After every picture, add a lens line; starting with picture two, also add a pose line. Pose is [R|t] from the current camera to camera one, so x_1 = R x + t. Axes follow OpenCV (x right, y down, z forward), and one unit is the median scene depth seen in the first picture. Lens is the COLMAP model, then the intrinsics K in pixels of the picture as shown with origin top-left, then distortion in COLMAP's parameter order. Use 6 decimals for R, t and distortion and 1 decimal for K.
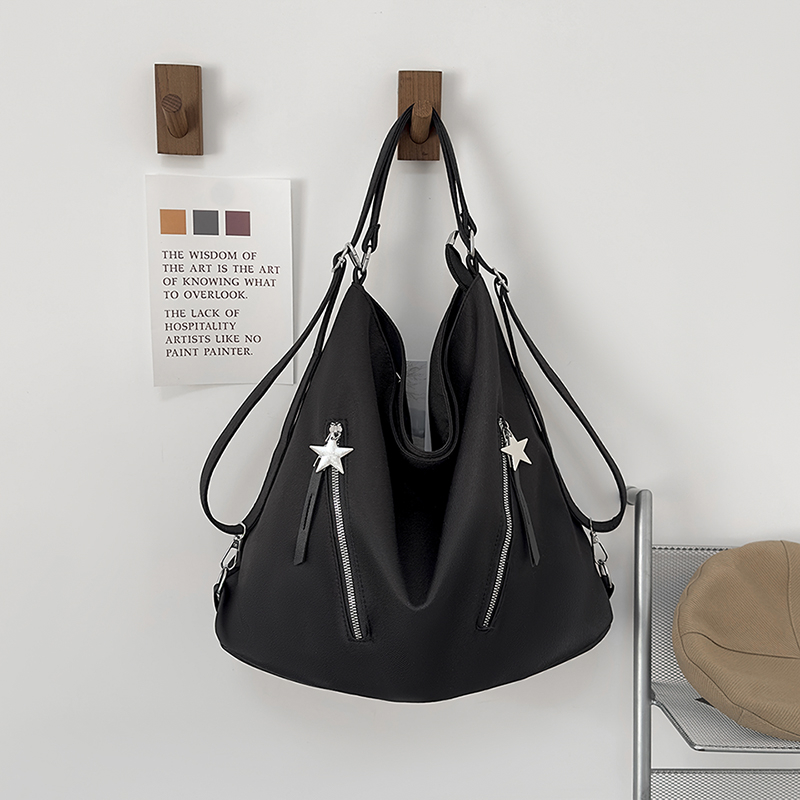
lens RADIAL K [[1070.3, 0, 400.0], [0, 1070.3, 400.0], [0, 0, 1]] dist [0.311007, -0.746339]
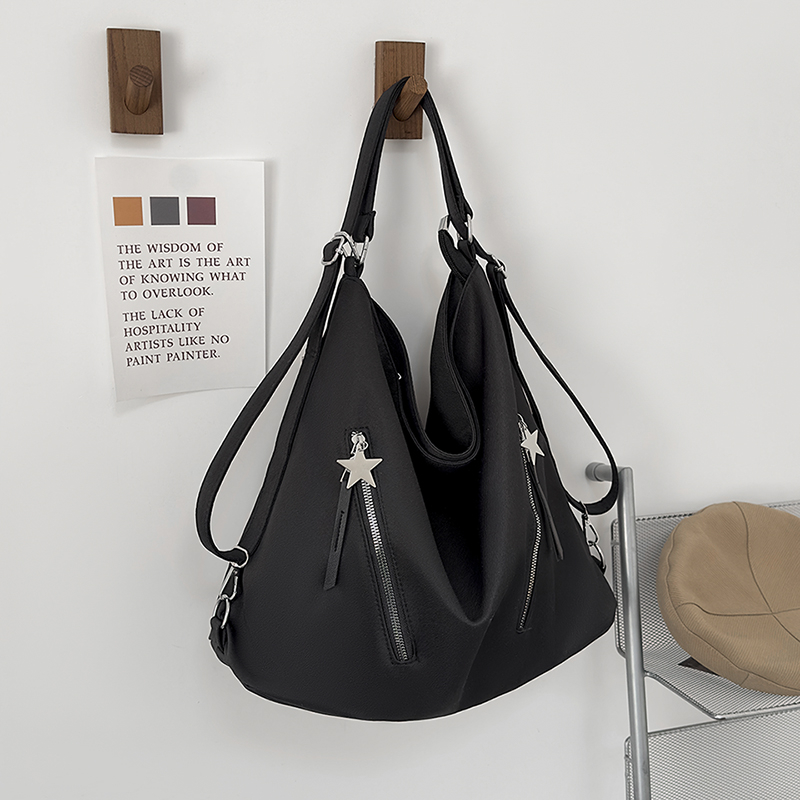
lens RADIAL K [[1070.3, 0, 400.0], [0, 1070.3, 400.0], [0, 0, 1]] dist [0.311007, -0.746339]
pose [[0.957503, -0.073252, 0.278967, -0.252643], [0.056576, 0.996122, 0.067380, -0.059868], [-0.282821, -0.048733, 0.957934, 0.097364]]
